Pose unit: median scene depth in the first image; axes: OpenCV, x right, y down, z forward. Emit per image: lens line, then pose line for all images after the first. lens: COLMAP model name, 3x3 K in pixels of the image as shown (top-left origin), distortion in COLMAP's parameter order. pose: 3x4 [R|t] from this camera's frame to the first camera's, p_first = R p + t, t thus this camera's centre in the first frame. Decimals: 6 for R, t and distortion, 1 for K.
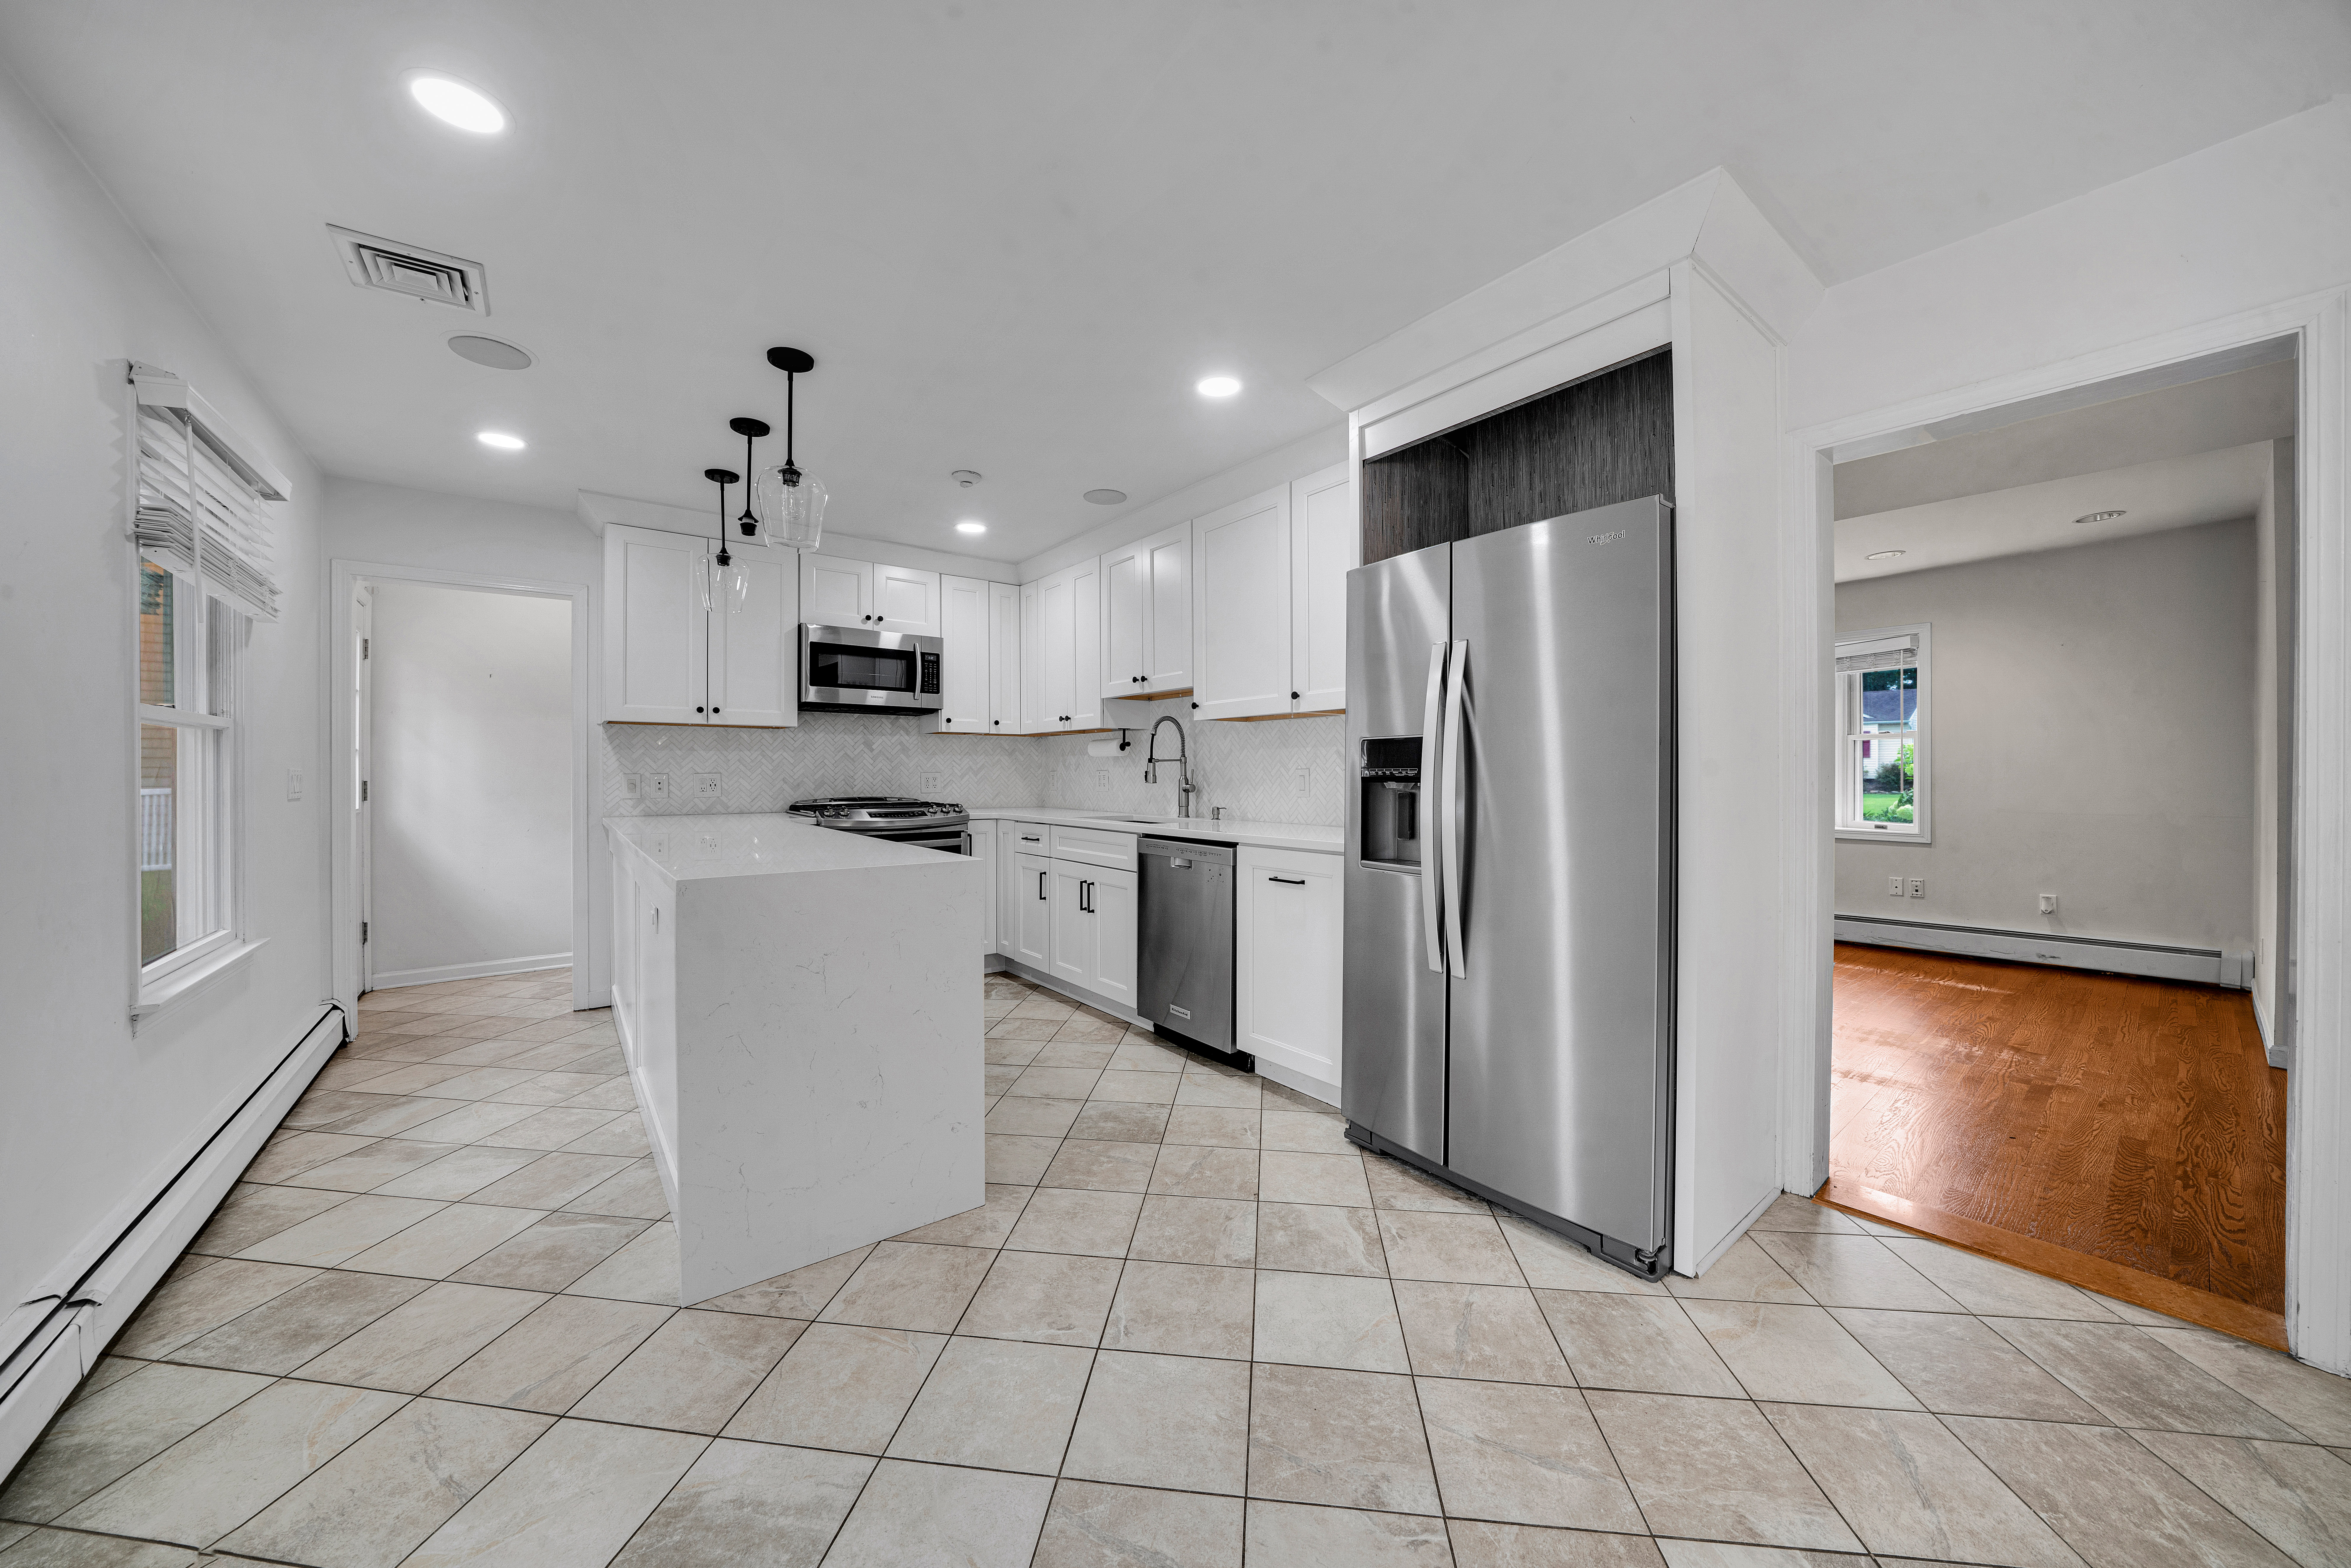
lens RADIAL K [[813.3, 0, 1166.7], [0, 813.3, 775.3], [0, 0, 1]] dist [-0.012080, 0.000182]
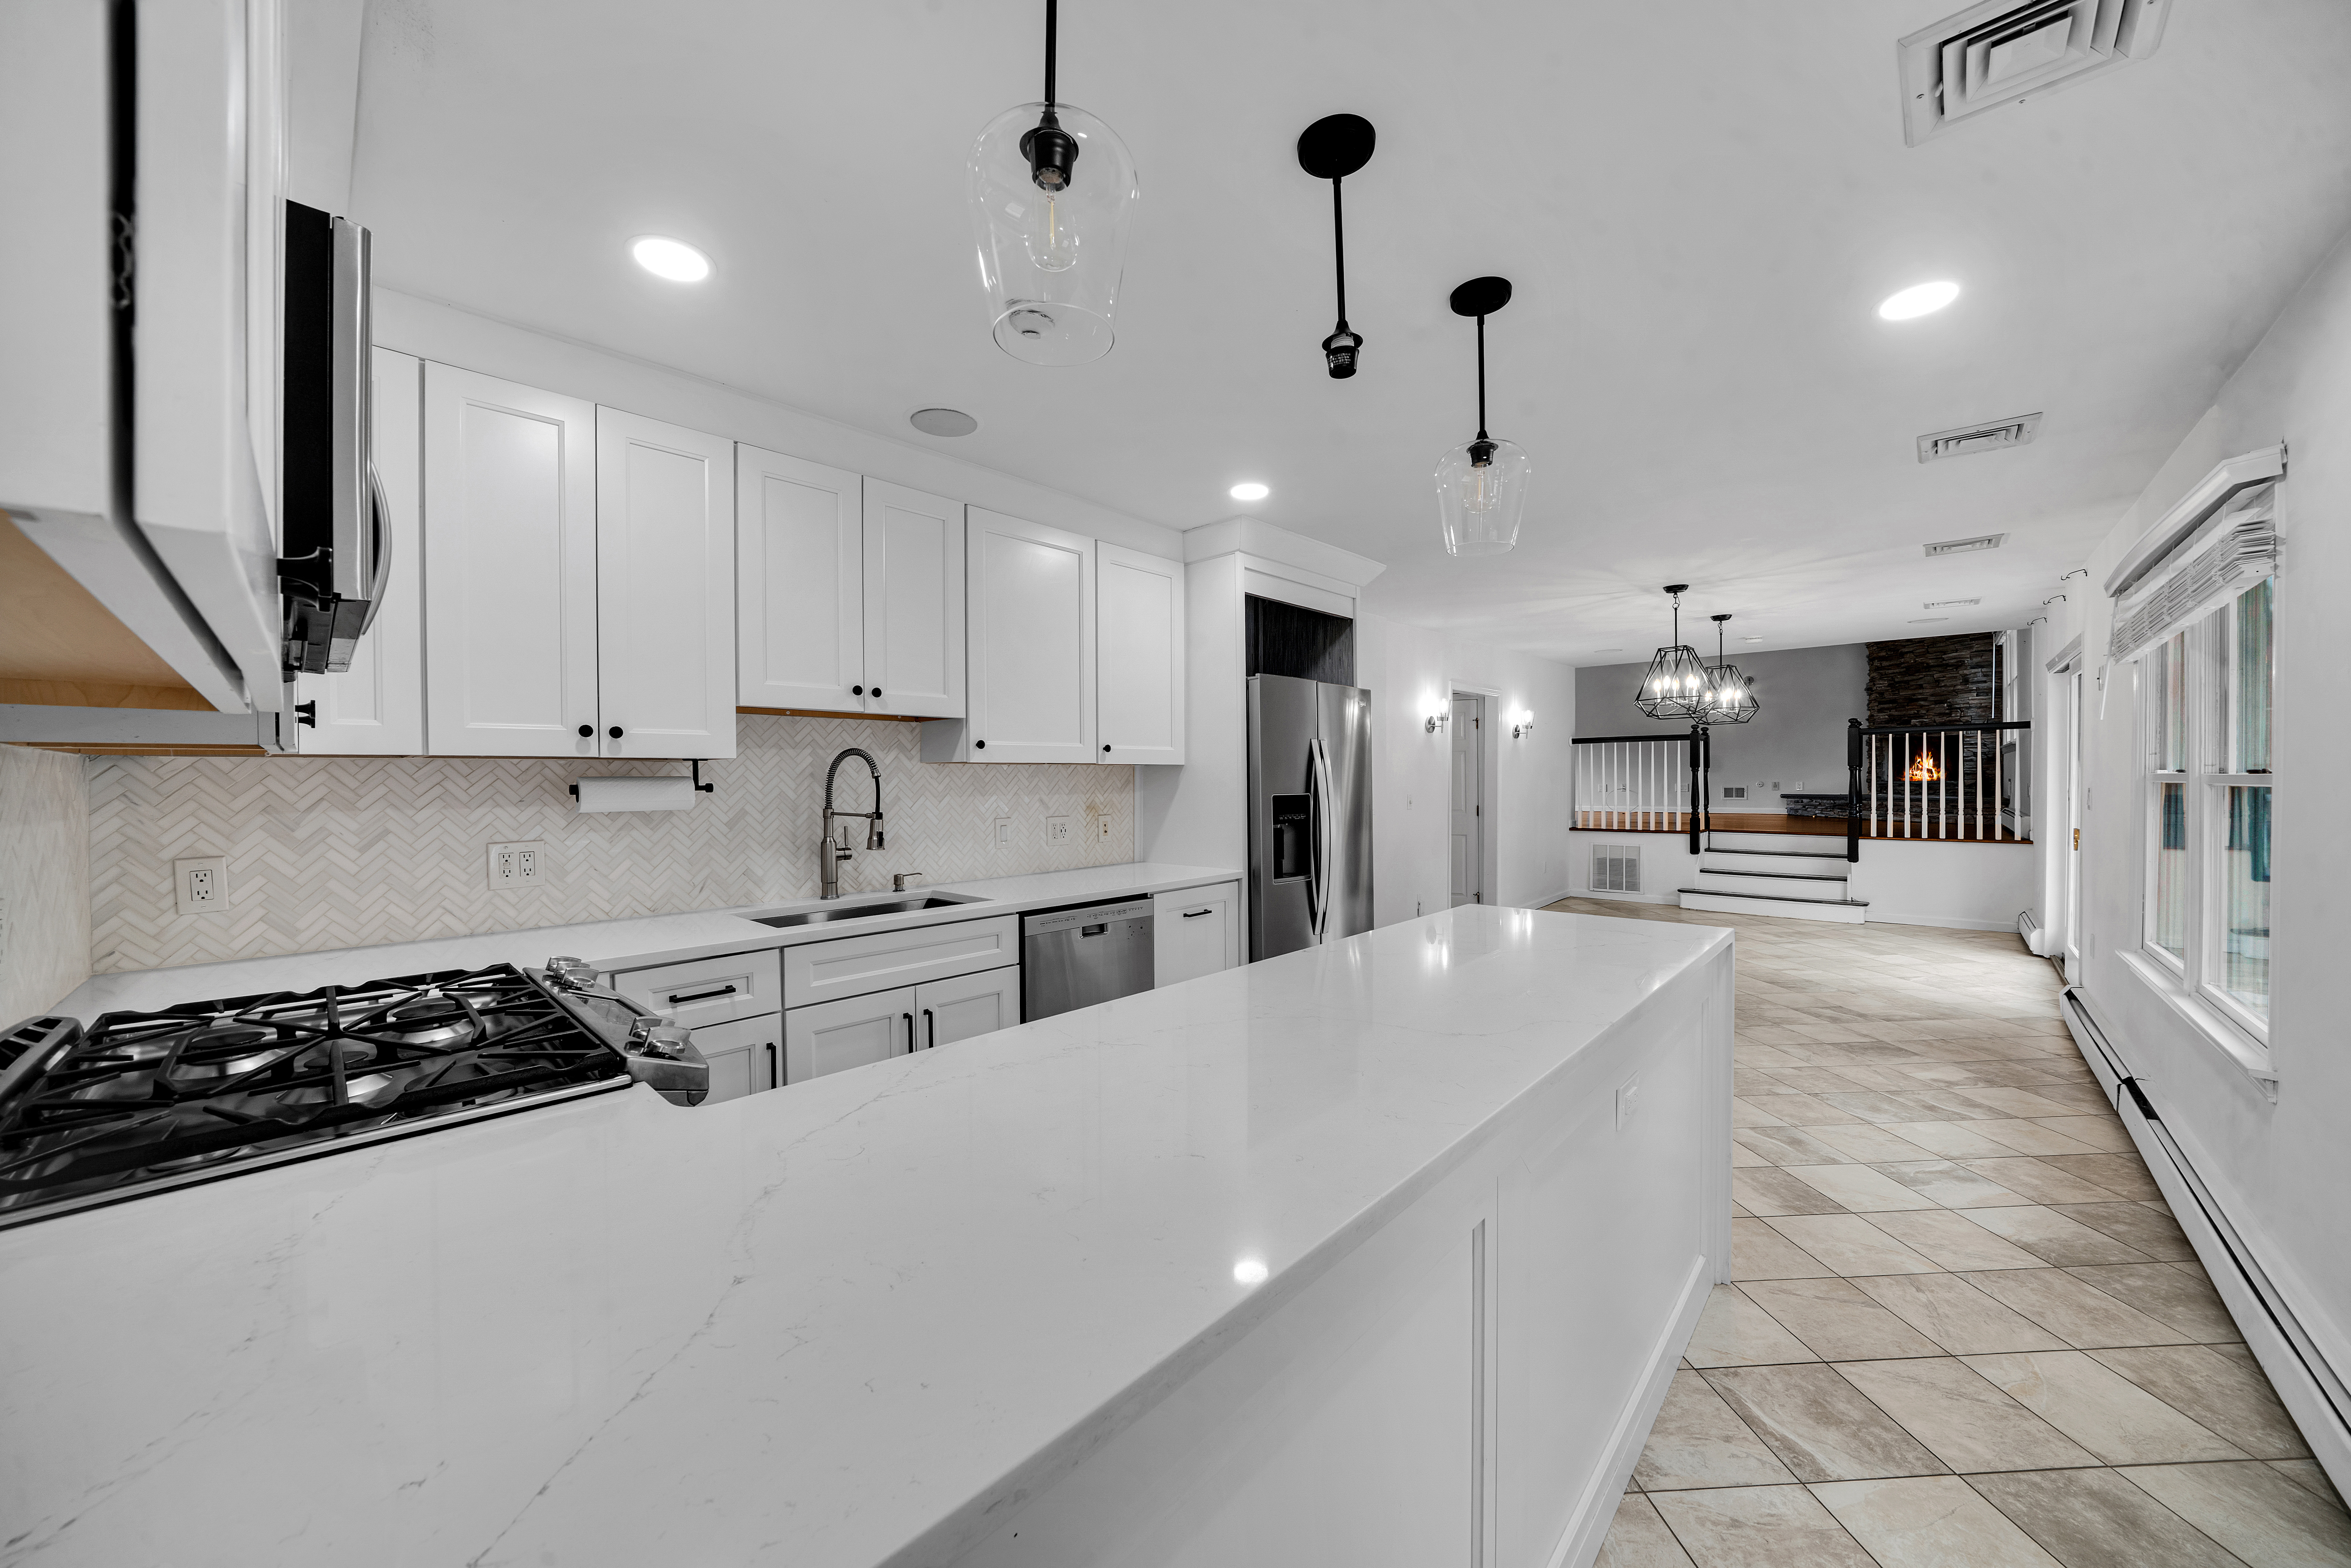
lens RADIAL K [[813.3, 0, 1182.9], [0, 813.3, 786.0], [0, 0, 1]] dist [-0.012080, 0.000182]
pose [[-0.165337, 0.004260, 0.986228, -0.681199], [0.012525, 0.999919, -0.002220, -0.035389], [-0.986158, 0.011986, -0.165377, 0.821600]]
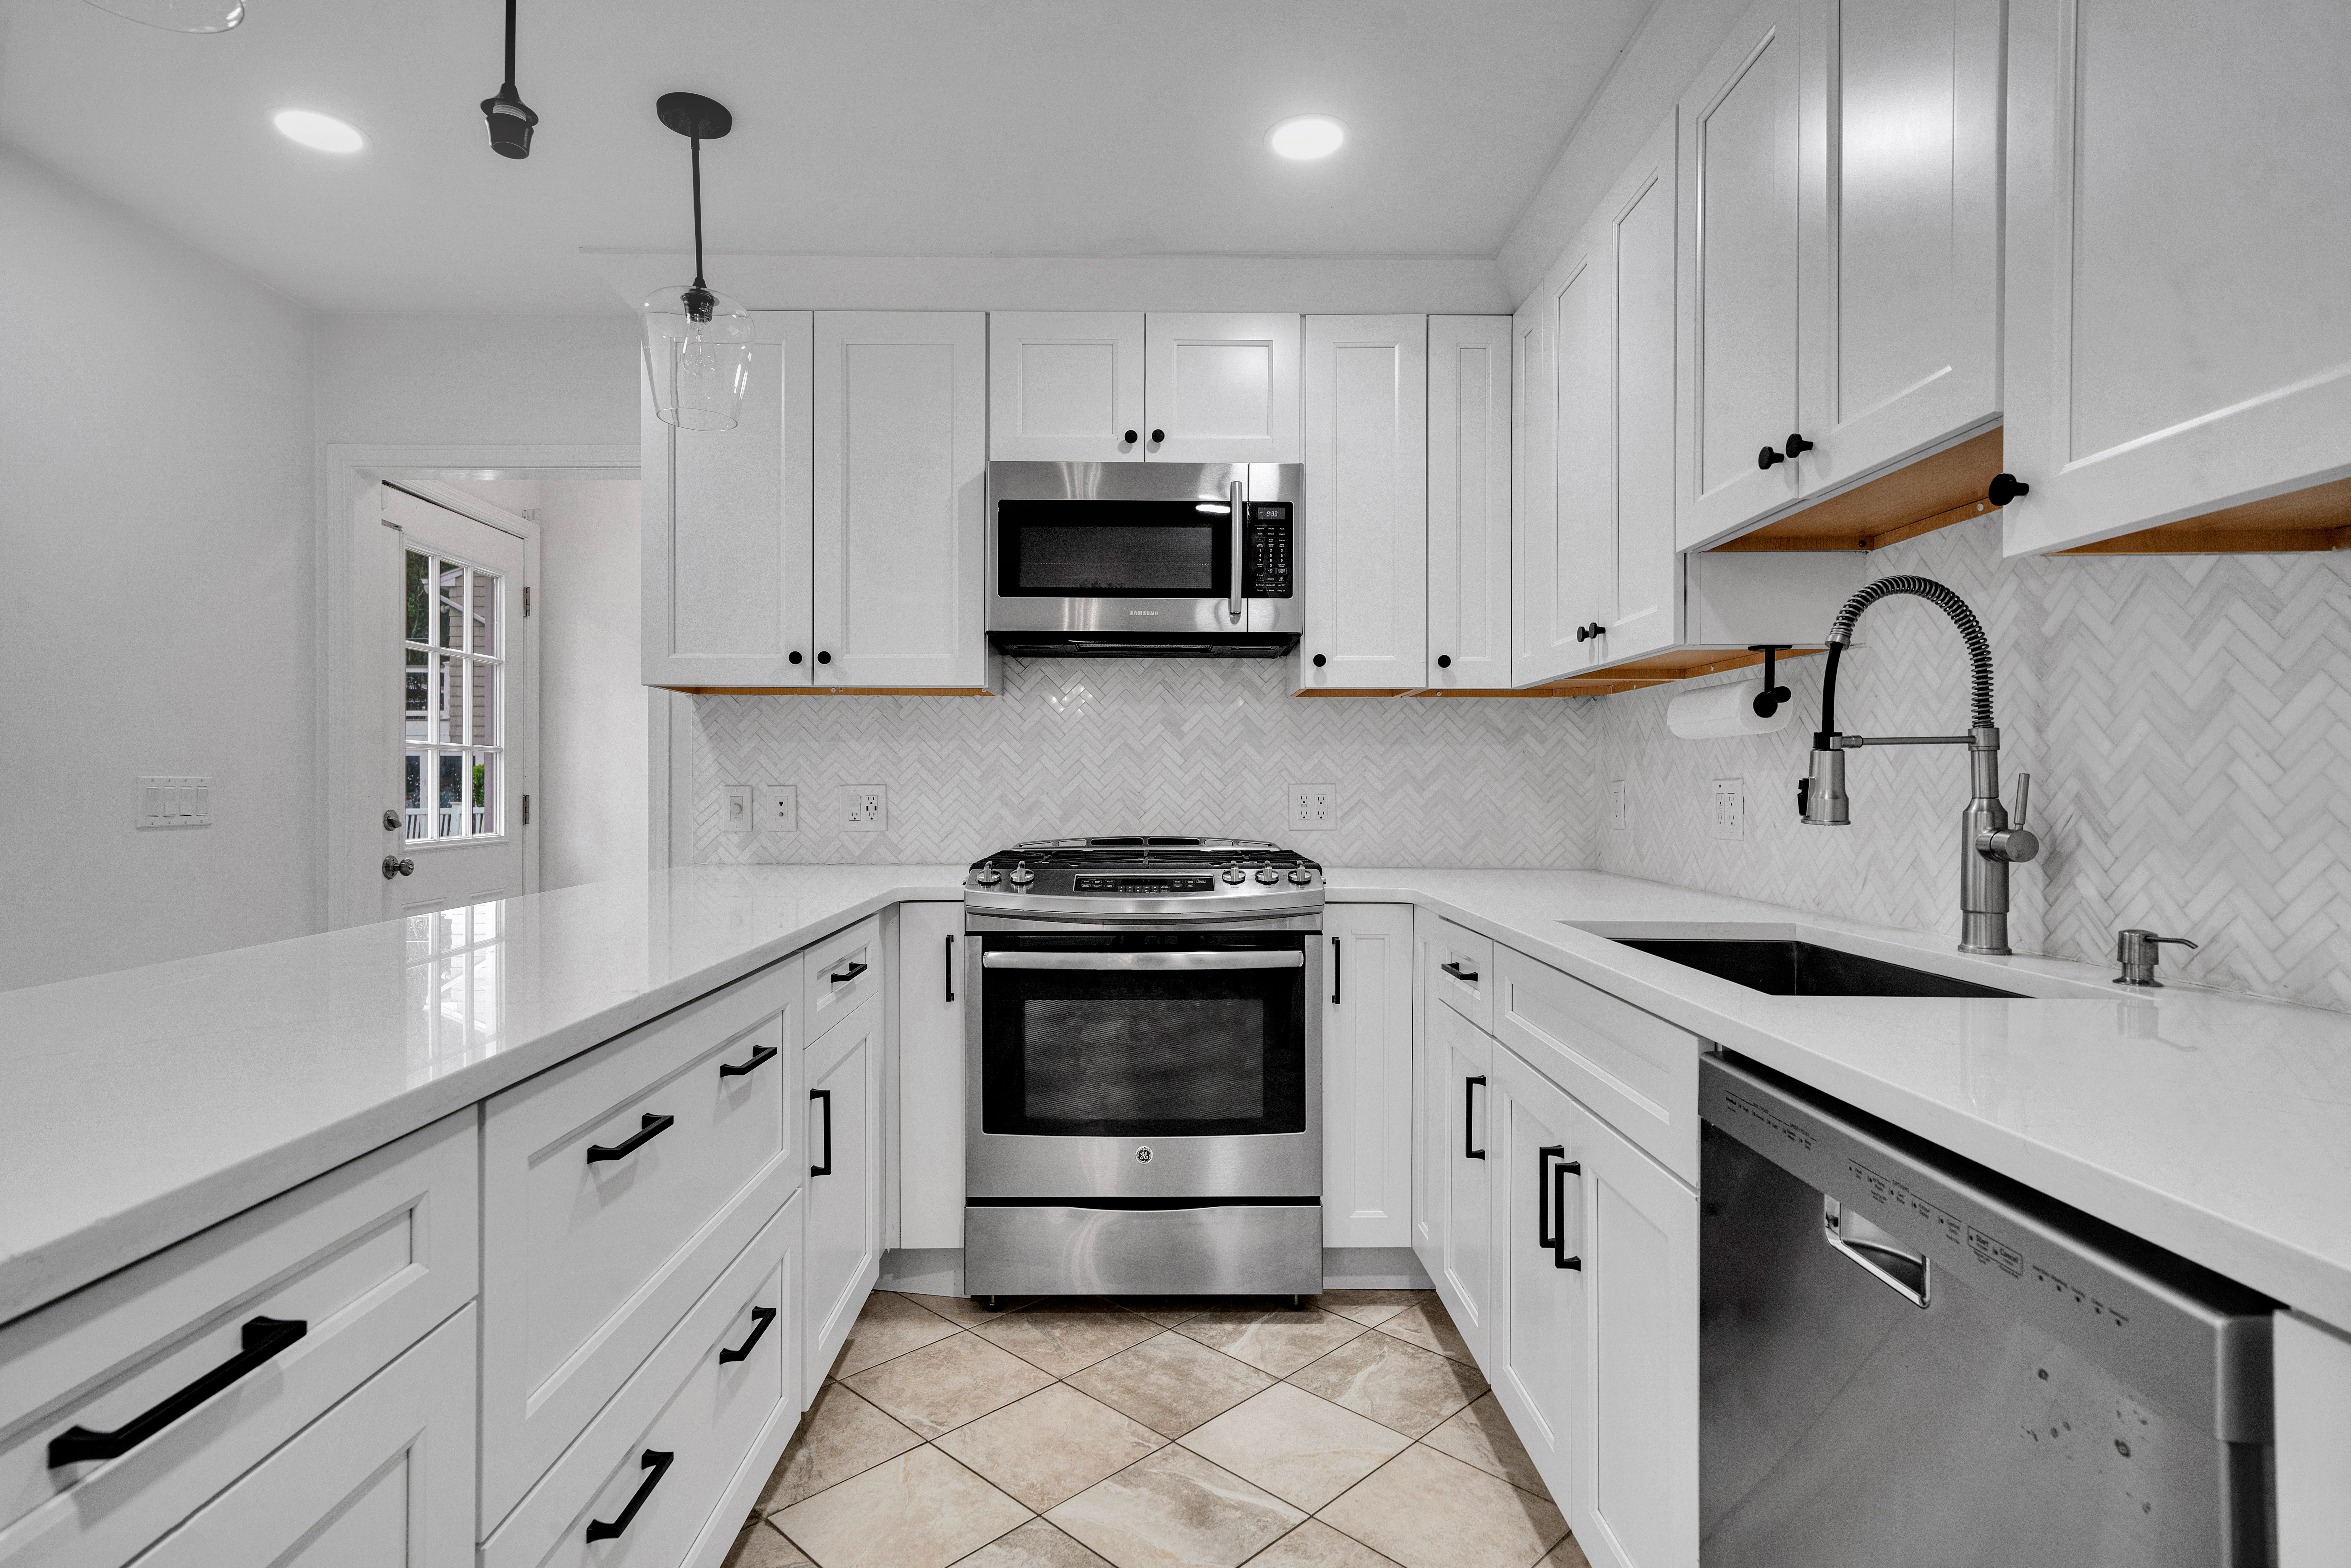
lens RADIAL K [[1185.9, 0, 1162.1], [0, 1185.9, 786.6], [0, 0, 1]] dist [0.003849, -0.000460]
pose [[0.796075, 0.002866, -0.605191, 0.042139], [-0.003754, 0.999993, -0.000201, -0.002130], [0.605186, 0.002432, 0.796080, 0.524840]]
